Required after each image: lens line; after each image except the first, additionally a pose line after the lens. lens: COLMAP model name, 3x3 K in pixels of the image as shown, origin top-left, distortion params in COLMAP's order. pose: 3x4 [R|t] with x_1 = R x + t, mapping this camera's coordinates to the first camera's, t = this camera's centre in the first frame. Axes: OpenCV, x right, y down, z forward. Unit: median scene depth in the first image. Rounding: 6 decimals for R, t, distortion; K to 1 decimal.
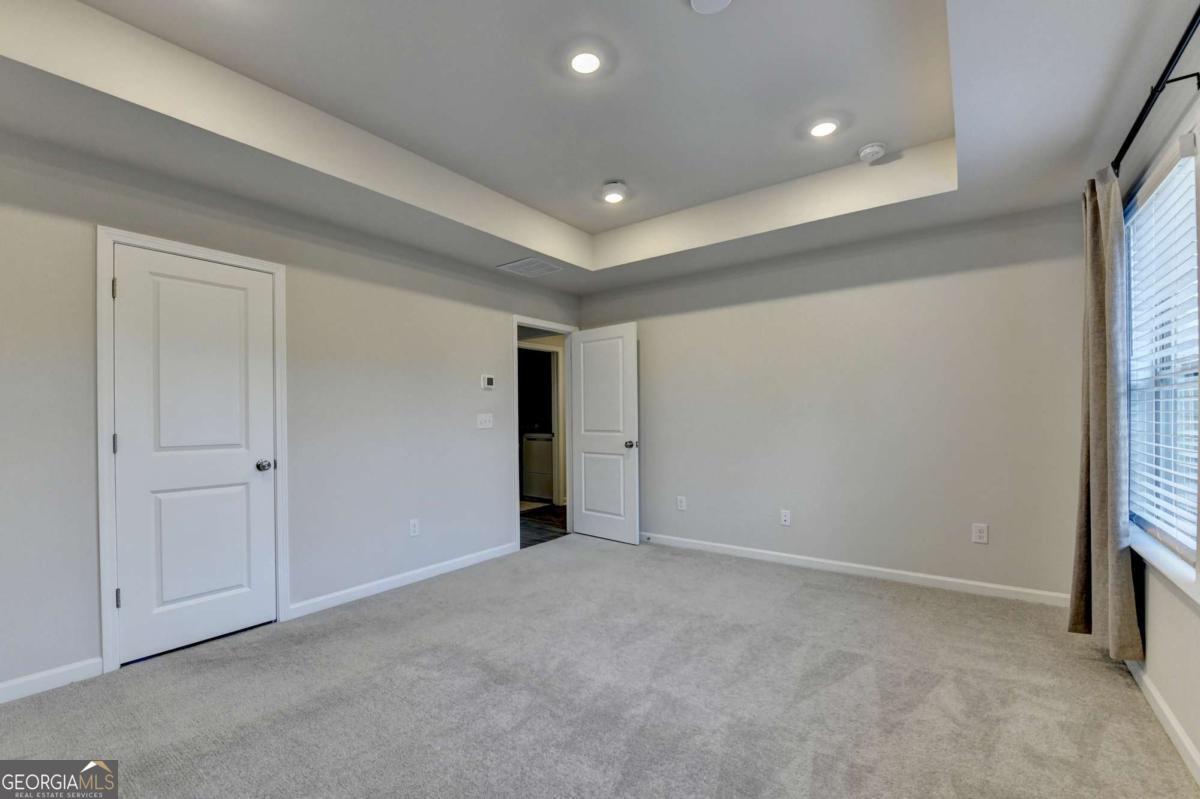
lens RADIAL K [[482.6, 0, 599.8], [0, 482.6, 409.7], [0, 0, 1]] dist [-0.015596, -0.001816]
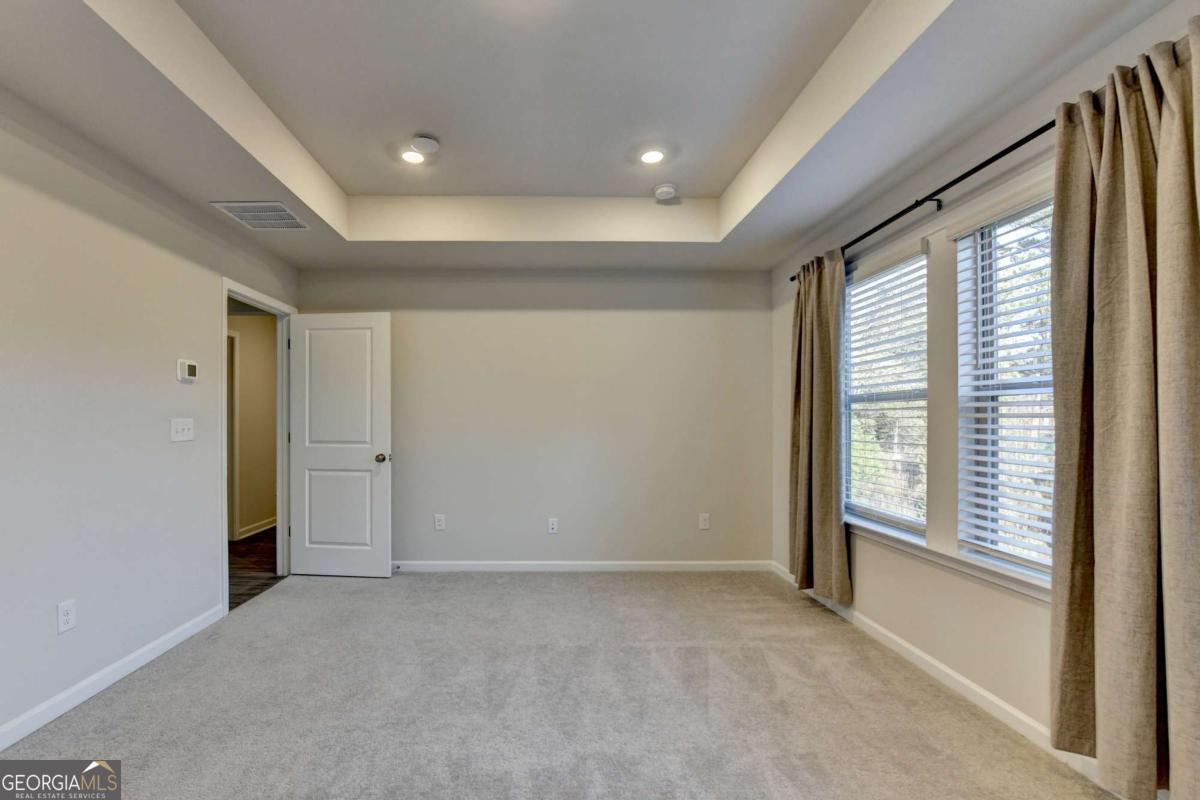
lens RADIAL K [[482.6, 0, 588.5], [0, 482.6, 415.1], [0, 0, 1]] dist [-0.015596, -0.001816]
pose [[0.808905, 0.022033, 0.587527, -0.220596], [-0.018485, 0.999757, -0.012042, 0.001926], [-0.587649, -0.001120, 0.809115, 0.185749]]
